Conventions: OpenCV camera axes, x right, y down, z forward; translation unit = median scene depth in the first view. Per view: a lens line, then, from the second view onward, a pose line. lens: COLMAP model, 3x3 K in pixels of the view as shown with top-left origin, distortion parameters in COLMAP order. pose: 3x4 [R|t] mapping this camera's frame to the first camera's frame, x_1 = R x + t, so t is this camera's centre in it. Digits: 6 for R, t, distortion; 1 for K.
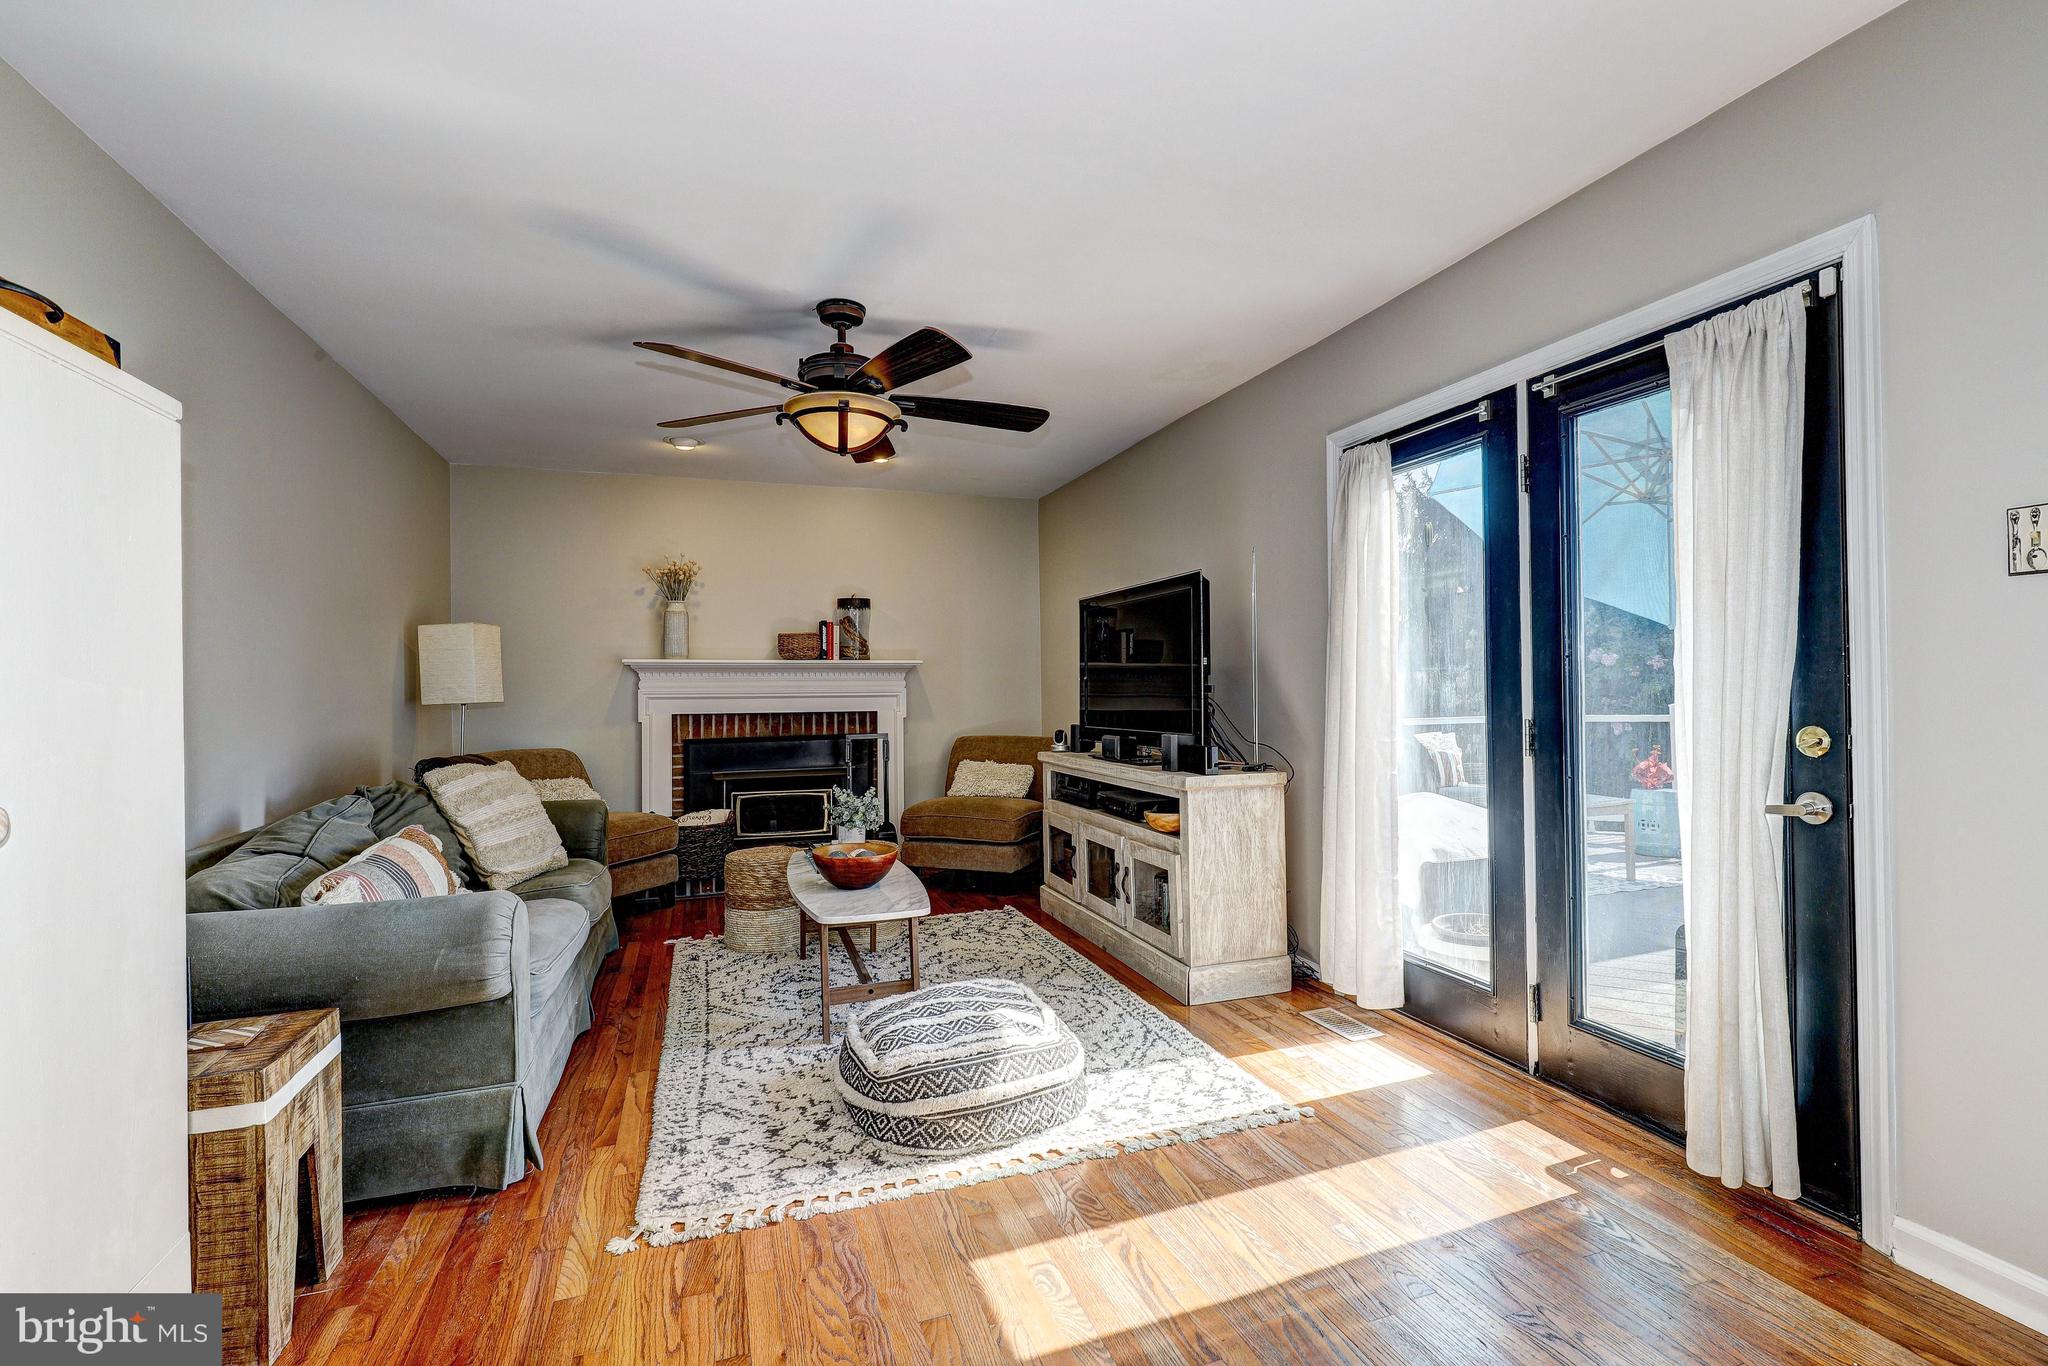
lens RADIAL K [[917.7, 0, 1030.8], [0, 917.7, 686.1], [0, 0, 1]] dist [-0.003677, -0.000118]
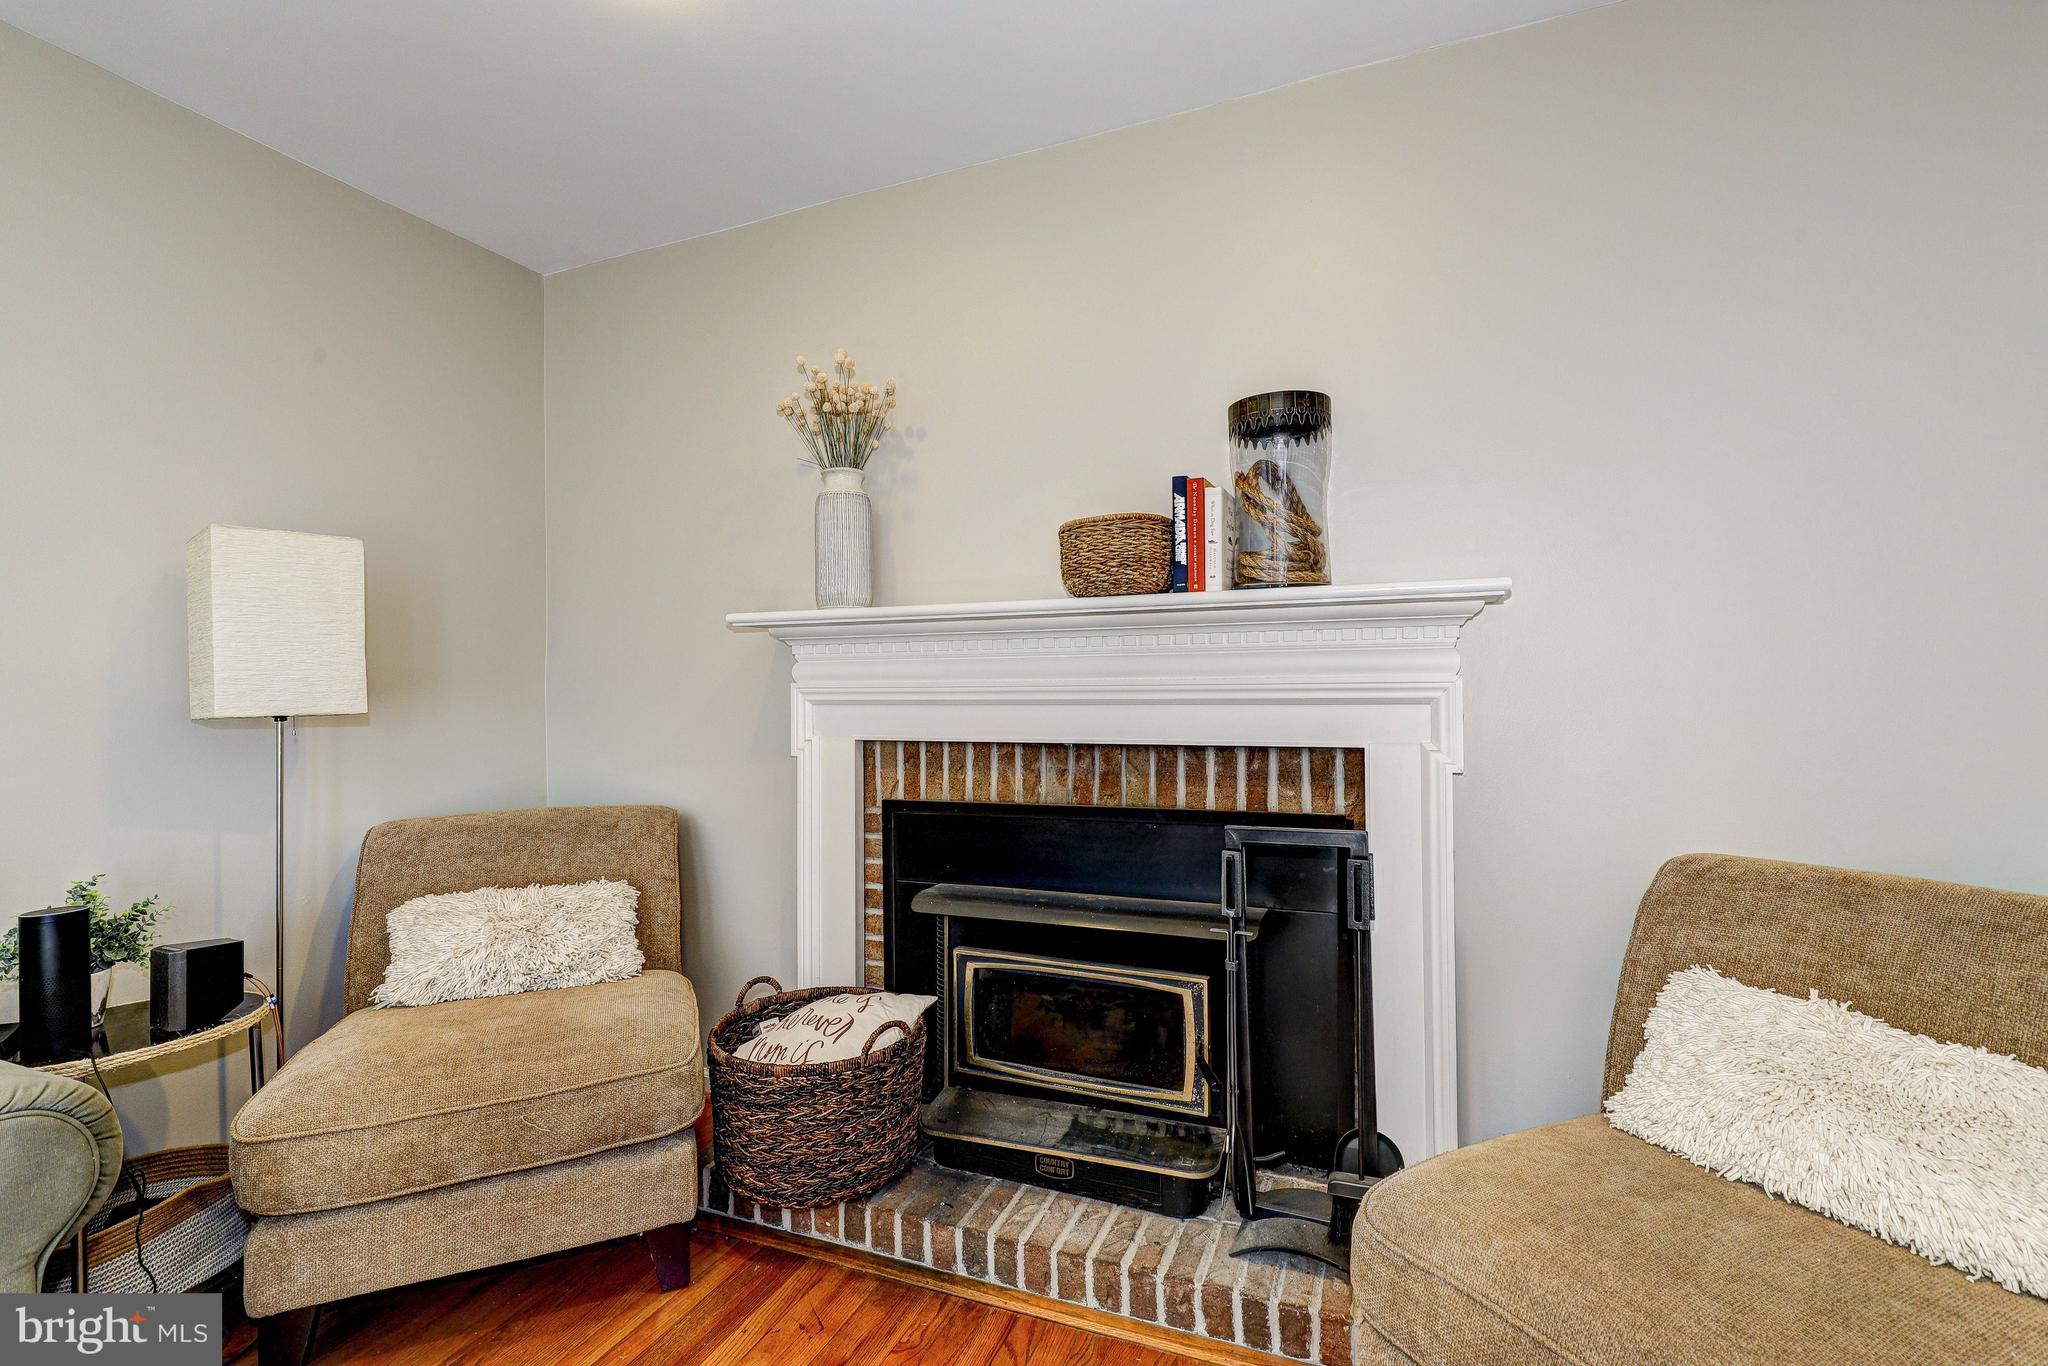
lens RADIAL K [[917.7, 0, 1030.5], [0, 917.7, 668.1], [0, 0, 1]] dist [-0.003677, -0.000118]
pose [[0.755019, -0.011871, -0.655596, -0.045885], [0.009677, 0.999929, -0.006962, 0.000897], [0.655632, -0.001088, 0.755080, 0.707616]]
